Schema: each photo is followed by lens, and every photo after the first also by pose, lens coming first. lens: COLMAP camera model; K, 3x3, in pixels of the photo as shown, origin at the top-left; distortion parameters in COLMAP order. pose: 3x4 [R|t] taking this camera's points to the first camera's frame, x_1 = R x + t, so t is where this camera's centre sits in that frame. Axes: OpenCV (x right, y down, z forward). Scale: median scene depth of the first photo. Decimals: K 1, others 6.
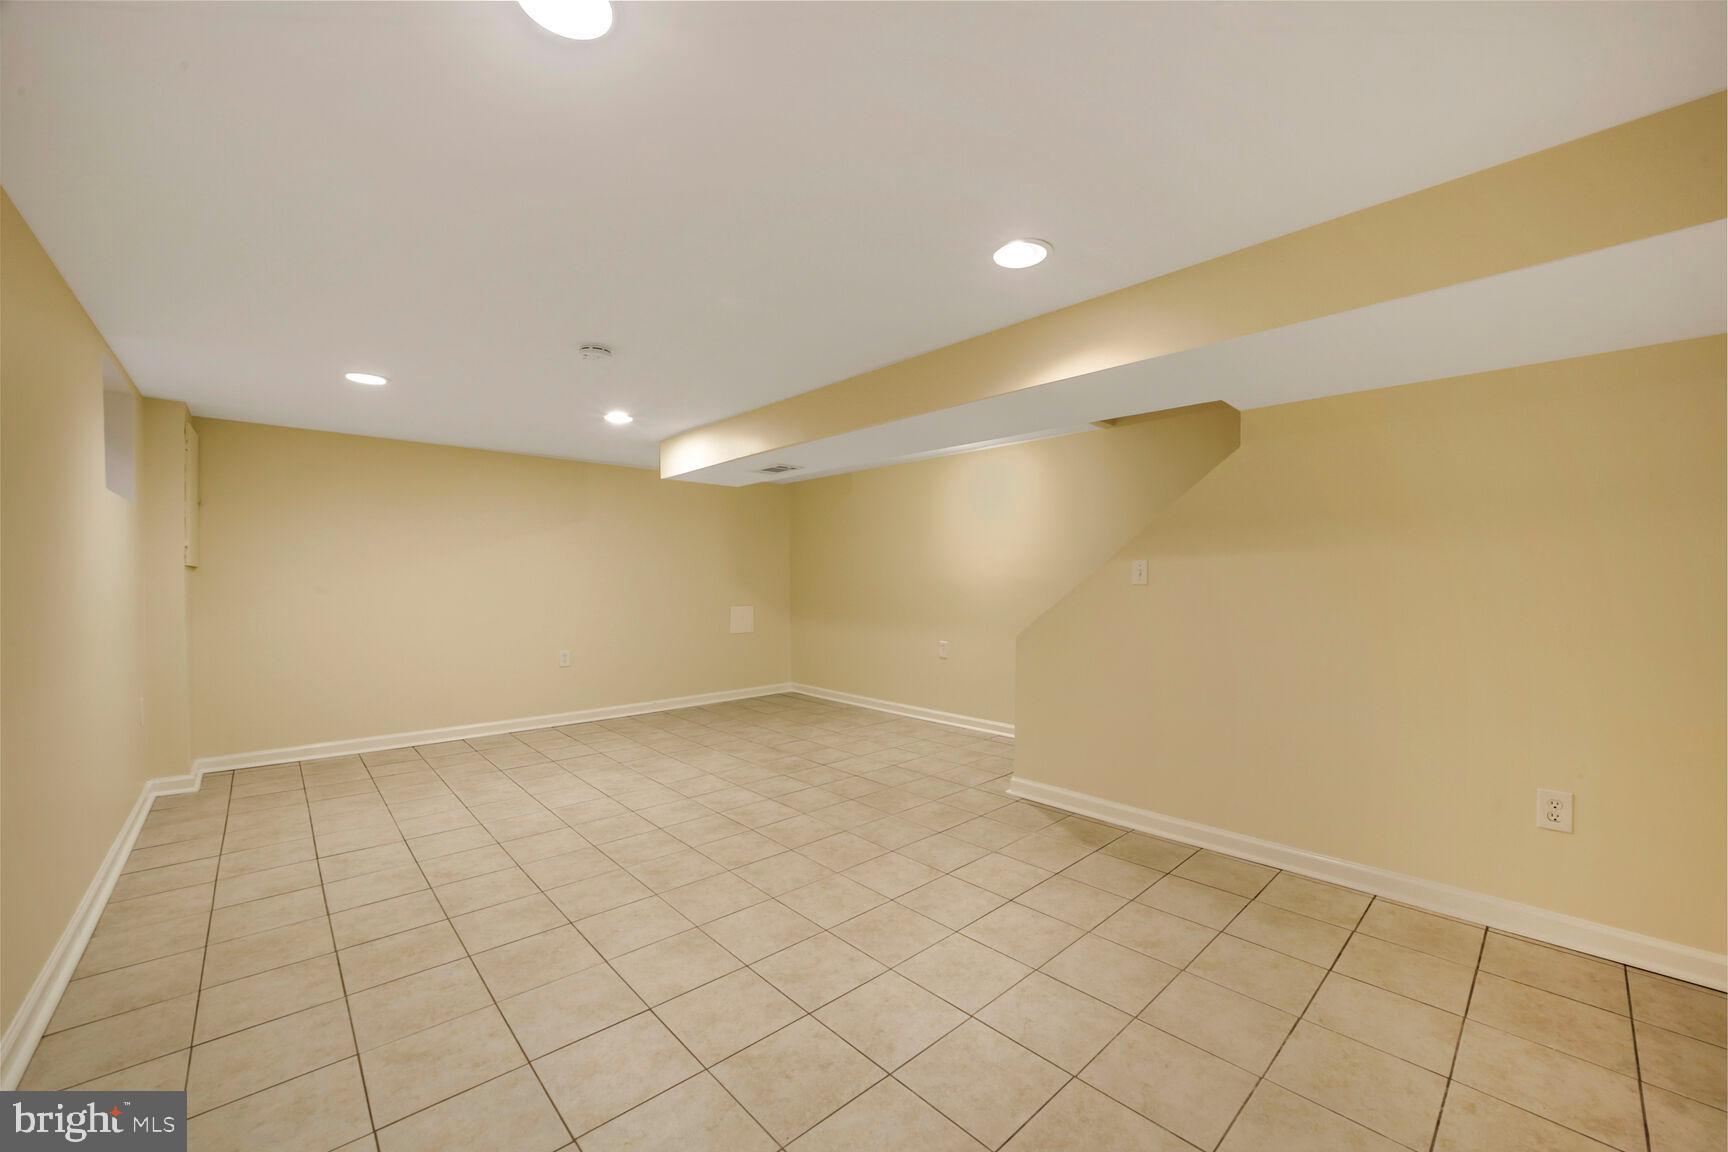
lens RADIAL K [[675.5, 0, 857.4], [0, 675.5, 588.6], [0, 0, 1]] dist [-0.027996, 0.003004]
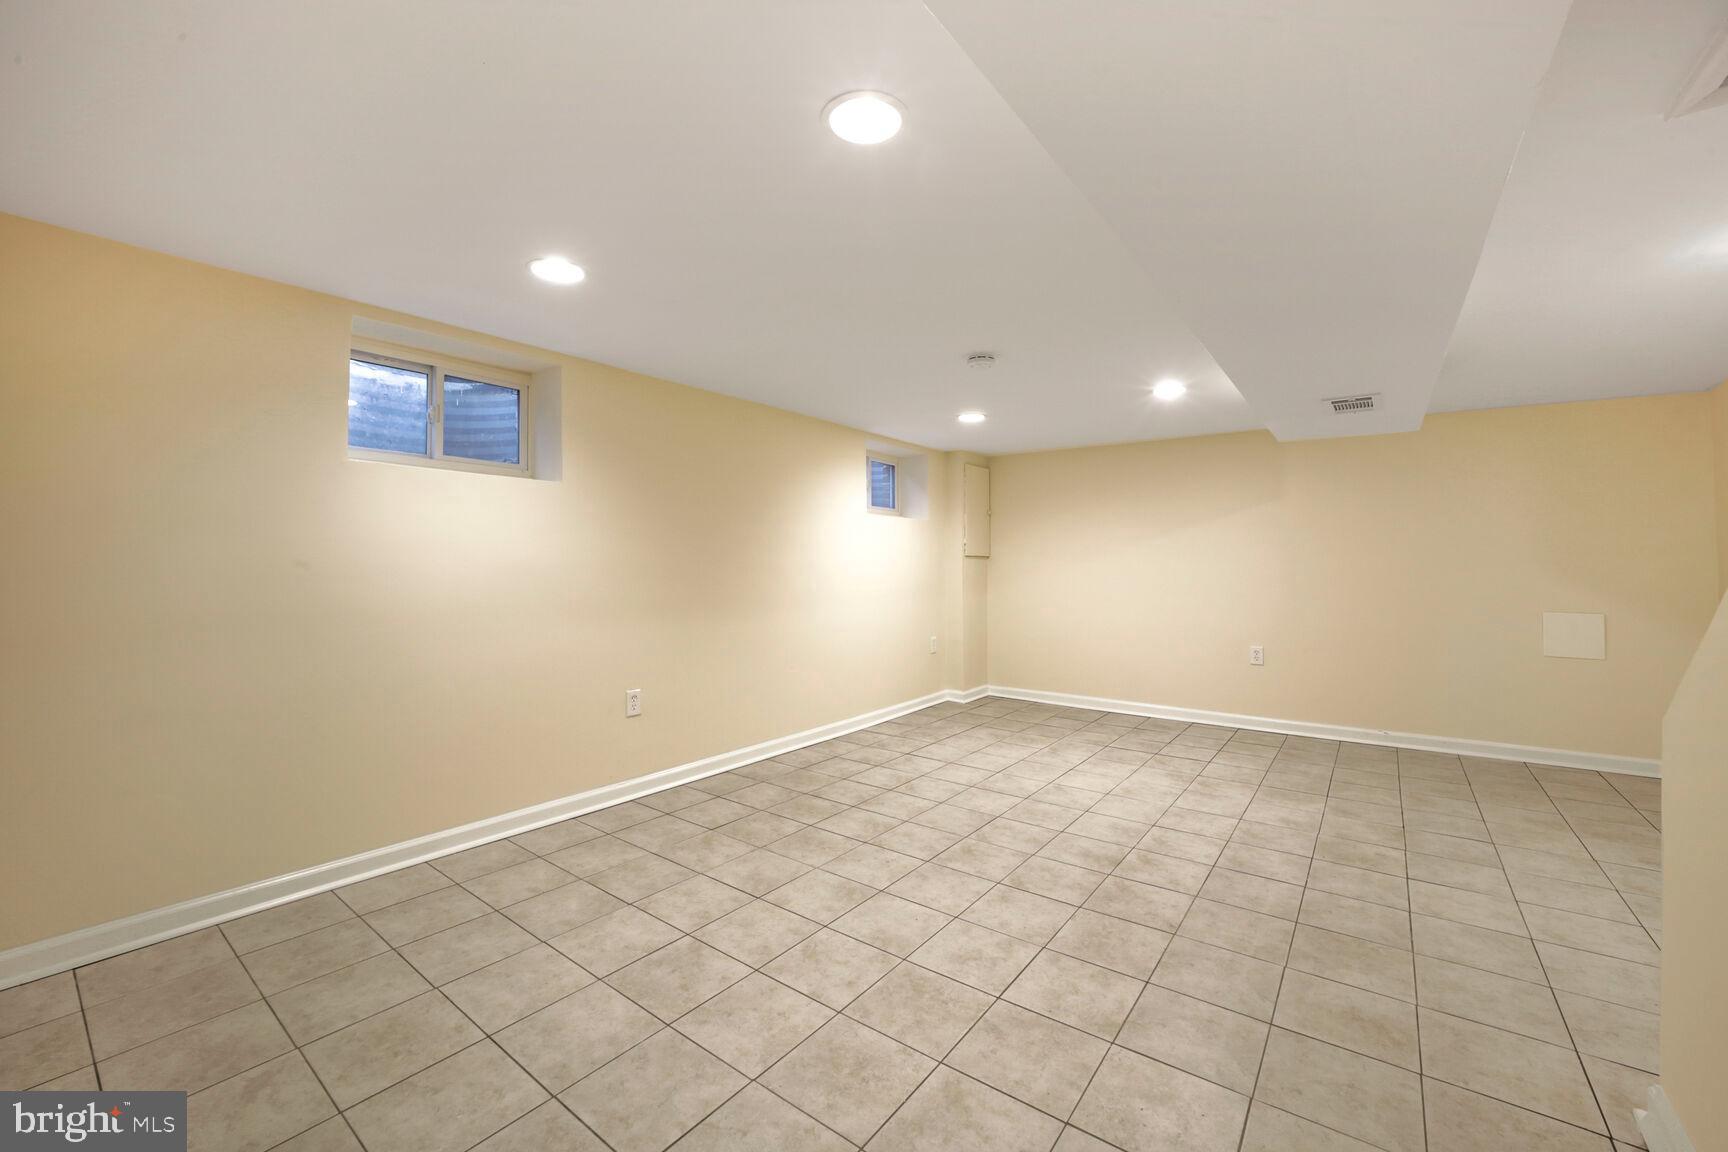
lens RADIAL K [[675.5, 0, 859.9], [0, 675.5, 560.1], [0, 0, 1]] dist [-0.027996, 0.003004]
pose [[0.184369, -0.005074, -0.982844, 0.603644], [-0.016560, 0.999829, -0.008268, -0.011036], [0.982718, 0.017800, 0.184254, 0.563742]]
